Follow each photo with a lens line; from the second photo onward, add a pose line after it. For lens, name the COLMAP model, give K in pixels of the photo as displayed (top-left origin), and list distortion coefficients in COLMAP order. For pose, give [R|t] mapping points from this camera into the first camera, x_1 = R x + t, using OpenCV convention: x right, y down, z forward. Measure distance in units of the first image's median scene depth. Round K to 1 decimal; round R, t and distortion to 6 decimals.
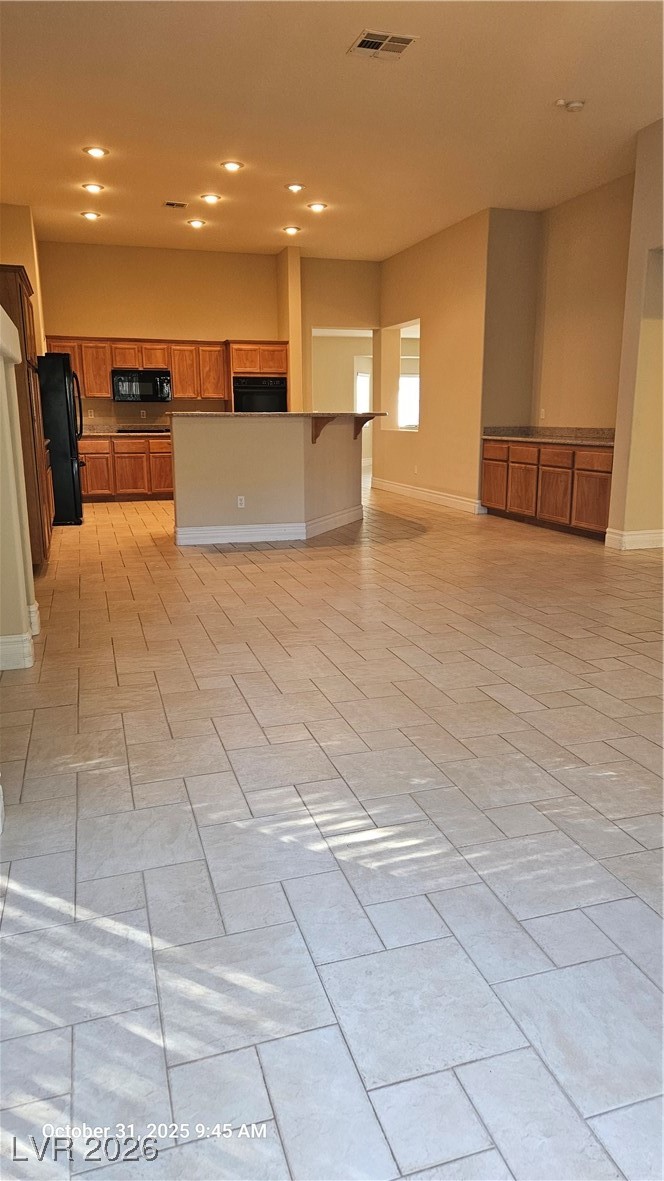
lens RADIAL K [[789.6, 0, 341.2], [0, 789.6, 581.6], [0, 0, 1]] dist [0.065448, -0.000083]
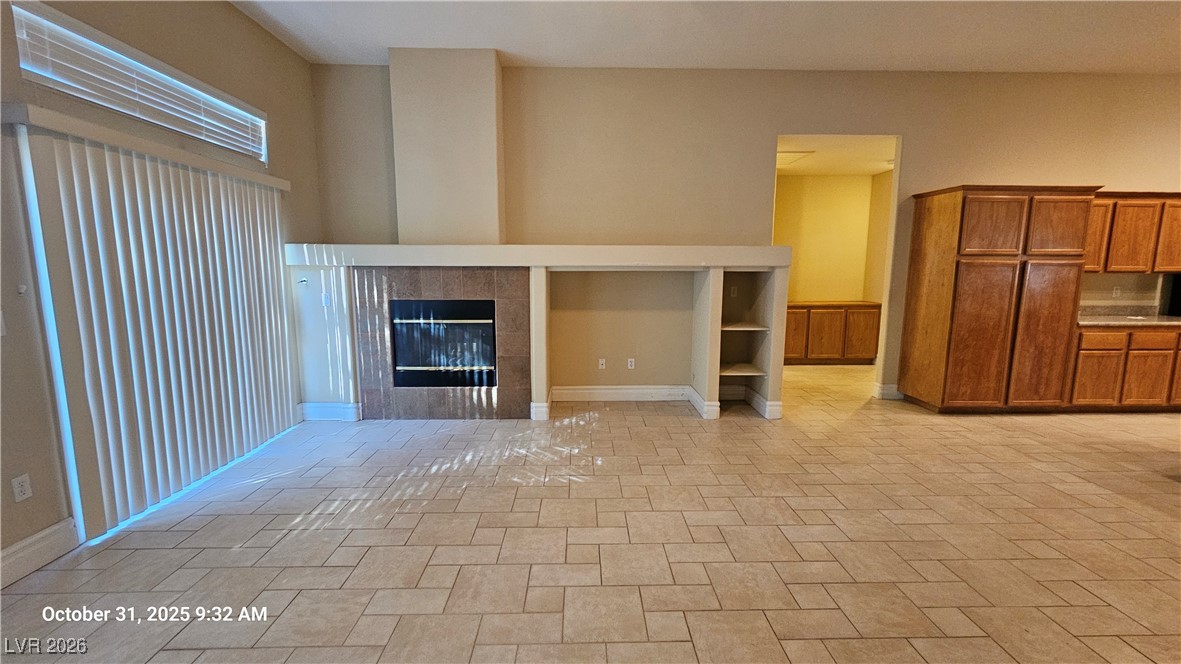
lens RADIAL K [[485.3, 0, 586.6], [0, 485.3, 328.6], [0, 0, 1]] dist [0.001726, 0.000647]
pose [[-0.283443, 0.132124, -0.949844, 0.284188], [-0.201196, 0.960227, 0.193607, -0.099112], [0.937646, 0.245981, -0.245587, 0.339792]]
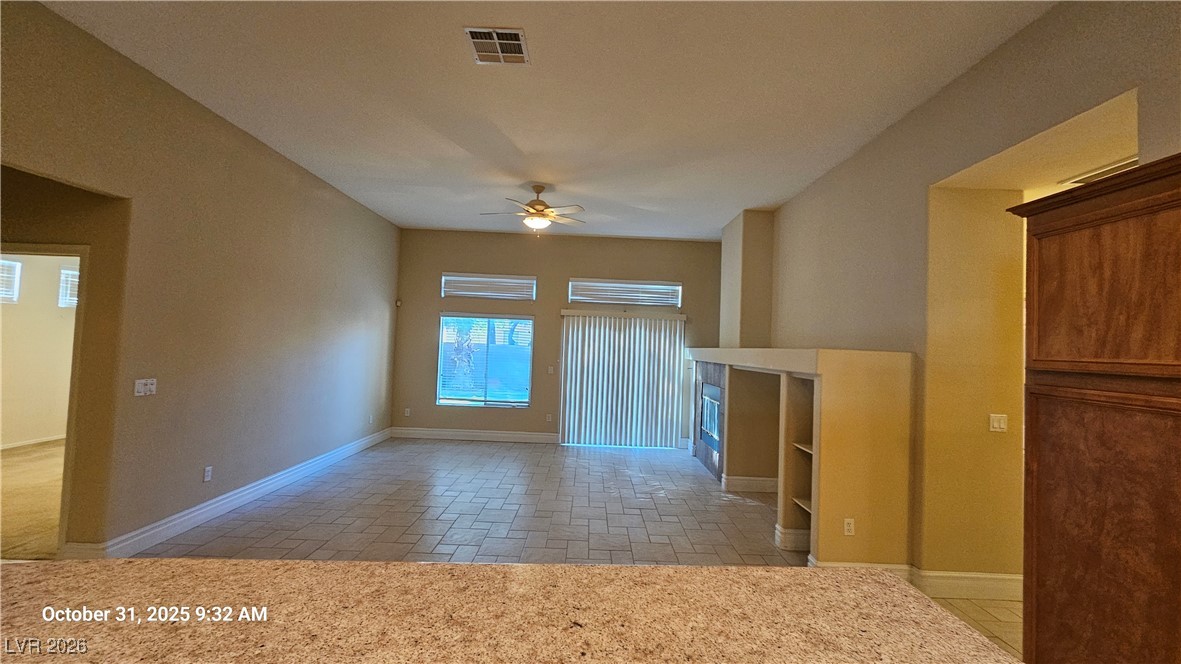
lens RADIAL K [[485.3, 0, 594.3], [0, 485.3, 333.8], [0, 0, 1]] dist [0.001726, 0.000647]
pose [[-0.954588, -0.020682, 0.297210, -0.112025], [0.031397, 0.985049, 0.169388, -0.187646], [-0.296269, 0.171027, -0.939667, 0.715384]]
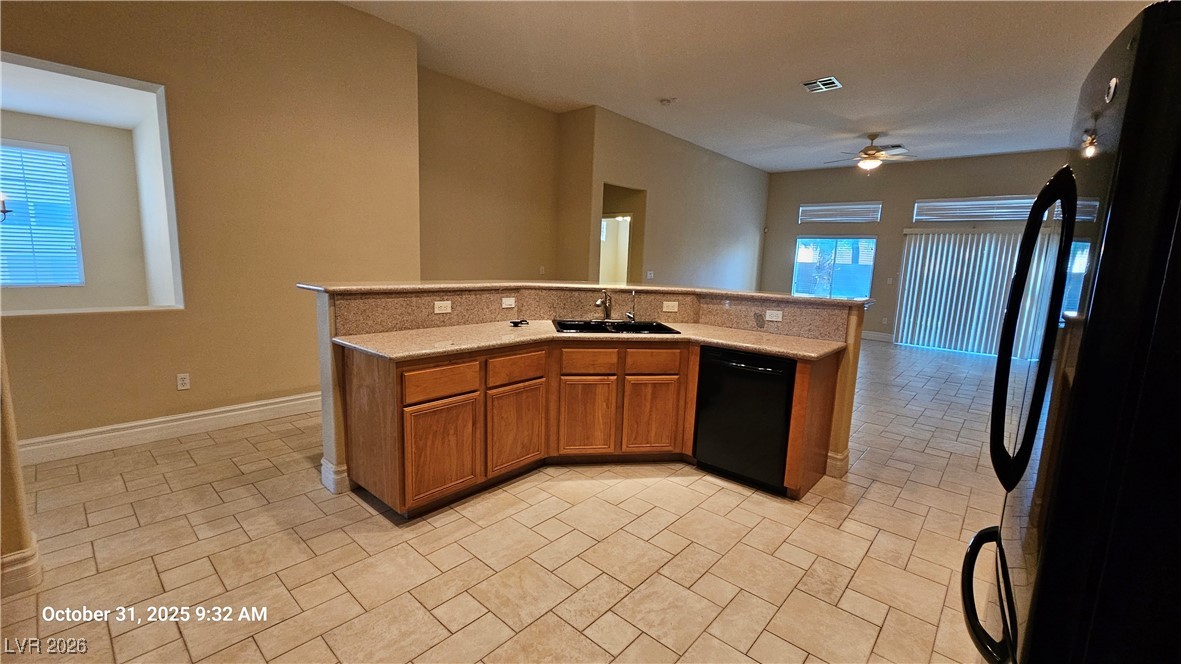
lens RADIAL K [[485.3, 0, 592.9], [0, 485.3, 326.5], [0, 0, 1]] dist [0.001726, 0.000647]
pose [[-0.511002, -0.133281, 0.849184, -0.308242], [0.144913, 0.960409, 0.237941, -0.217418], [-0.847276, 0.244646, -0.471457, 0.933962]]
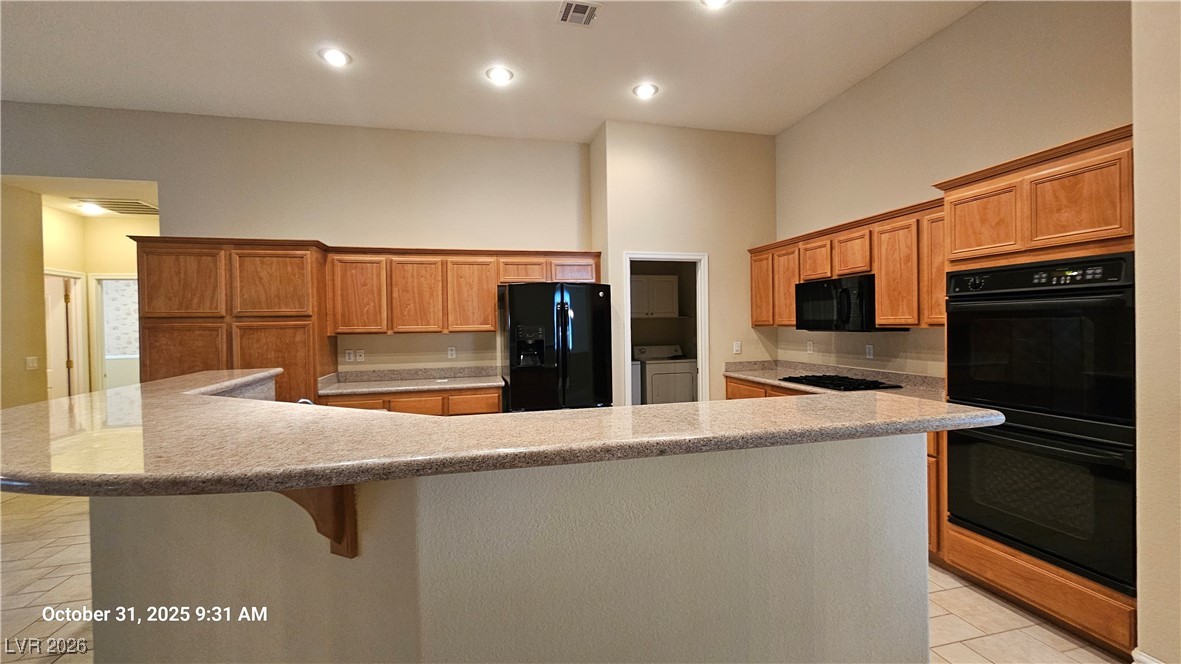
lens RADIAL K [[485.3, 0, 594.1], [0, 485.3, 329.0], [0, 0, 1]] dist [0.001726, 0.000647]
pose [[-0.070852, 0.016789, -0.997346, 0.115038], [-0.190629, 0.981202, 0.030060, -0.205706], [0.979102, 0.192253, -0.066320, 0.854550]]
